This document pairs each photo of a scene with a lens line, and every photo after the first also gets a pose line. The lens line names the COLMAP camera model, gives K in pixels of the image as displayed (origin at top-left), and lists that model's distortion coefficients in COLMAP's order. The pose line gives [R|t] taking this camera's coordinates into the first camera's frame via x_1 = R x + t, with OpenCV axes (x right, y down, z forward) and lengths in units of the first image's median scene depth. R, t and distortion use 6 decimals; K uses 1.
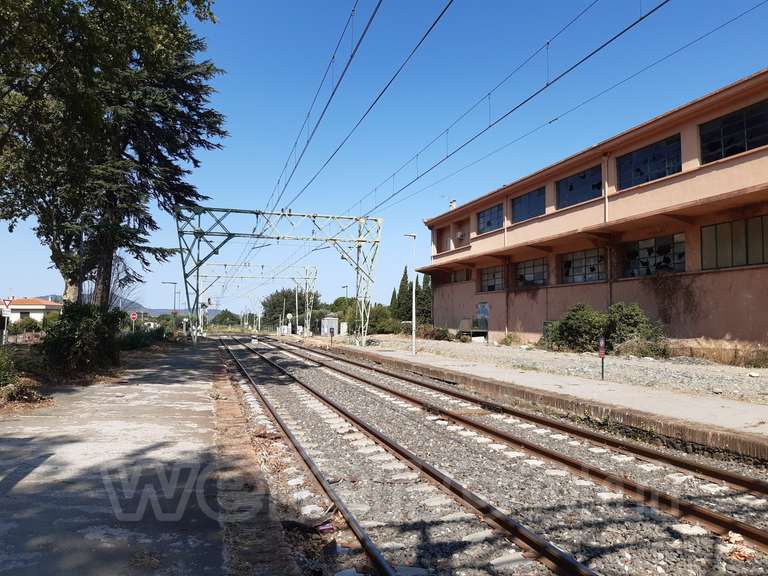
lens RADIAL K [[593.6, 0, 380.6], [0, 593.6, 288.2], [0, 0, 1]] dist [0.049763, -0.101889]
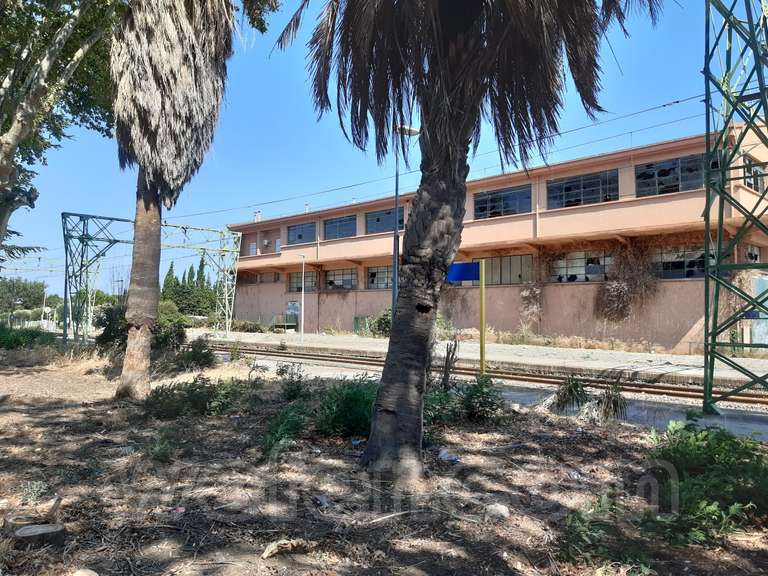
lens RADIAL K [[593.6, 0, 384.3], [0, 593.6, 288.0], [0, 0, 1]] dist [0.049763, -0.101889]
pose [[0.882969, 0.020089, 0.469002, -0.267294], [-0.026277, 0.999633, 0.006653, -0.017882], [-0.468696, -0.018199, 0.883172, -0.187177]]
